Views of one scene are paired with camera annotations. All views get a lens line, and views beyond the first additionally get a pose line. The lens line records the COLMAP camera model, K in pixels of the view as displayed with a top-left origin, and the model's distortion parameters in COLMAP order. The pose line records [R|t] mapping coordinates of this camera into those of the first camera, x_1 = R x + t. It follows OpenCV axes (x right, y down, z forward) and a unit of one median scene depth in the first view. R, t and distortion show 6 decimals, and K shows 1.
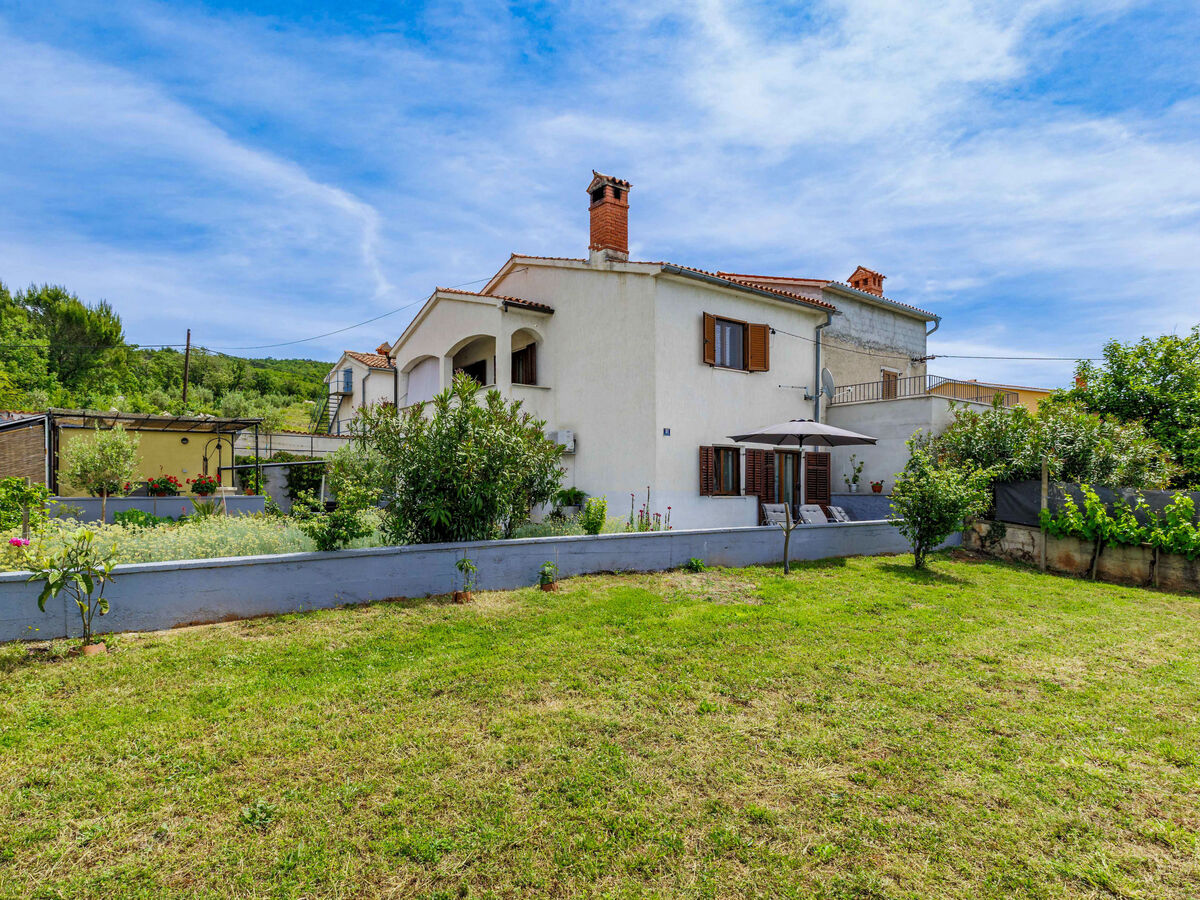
lens RADIAL K [[681.7, 0, 569.4], [0, 681.7, 503.1], [0, 0, 1]] dist [0.002521, 0.002121]
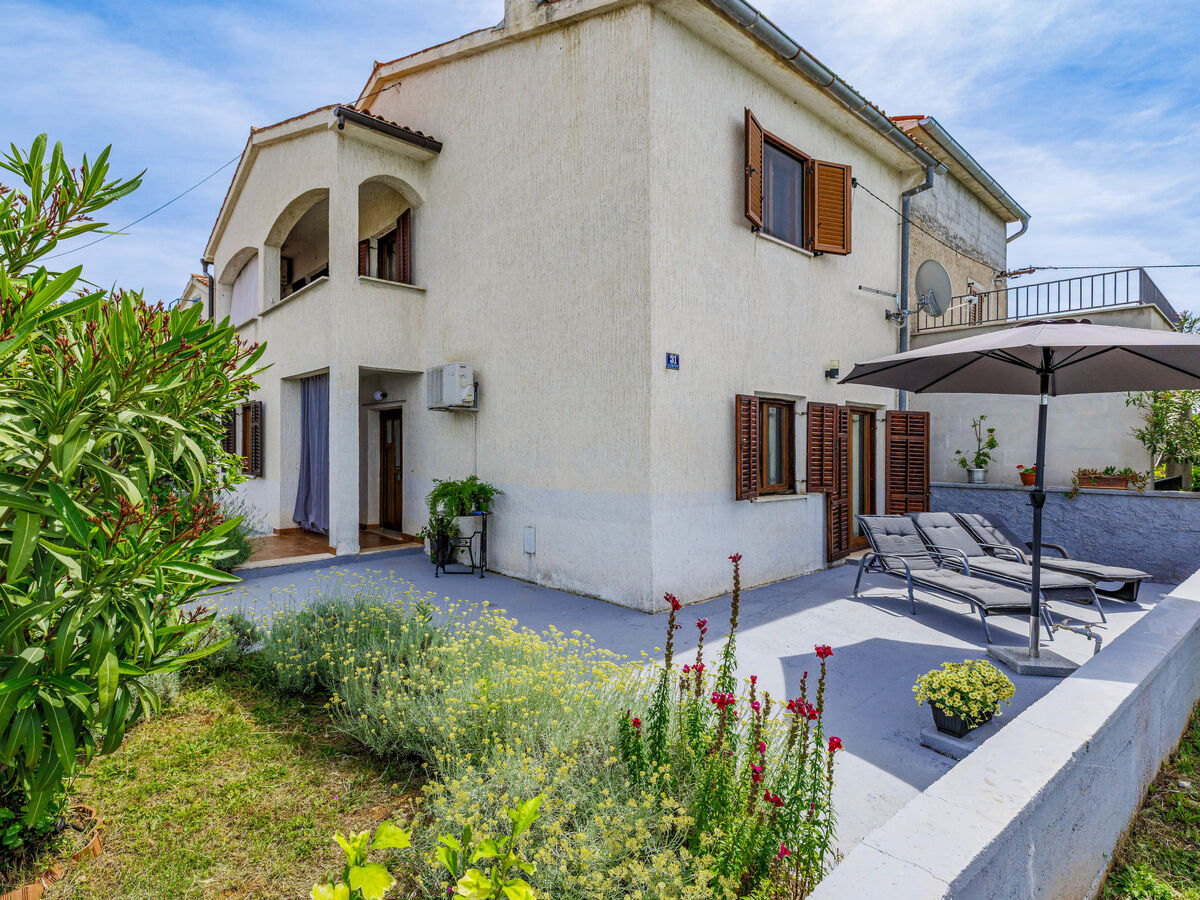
lens RADIAL K [[622.0, 0, 552.2], [0, 622.0, 451.7], [0, 0, 1]] dist [0.002966, -0.000162]
pose [[0.997016, 0.003550, 0.077108, 0.030252], [-0.002535, 0.999909, -0.013256, -0.036135], [-0.077148, 0.013021, 0.996935, 0.548968]]
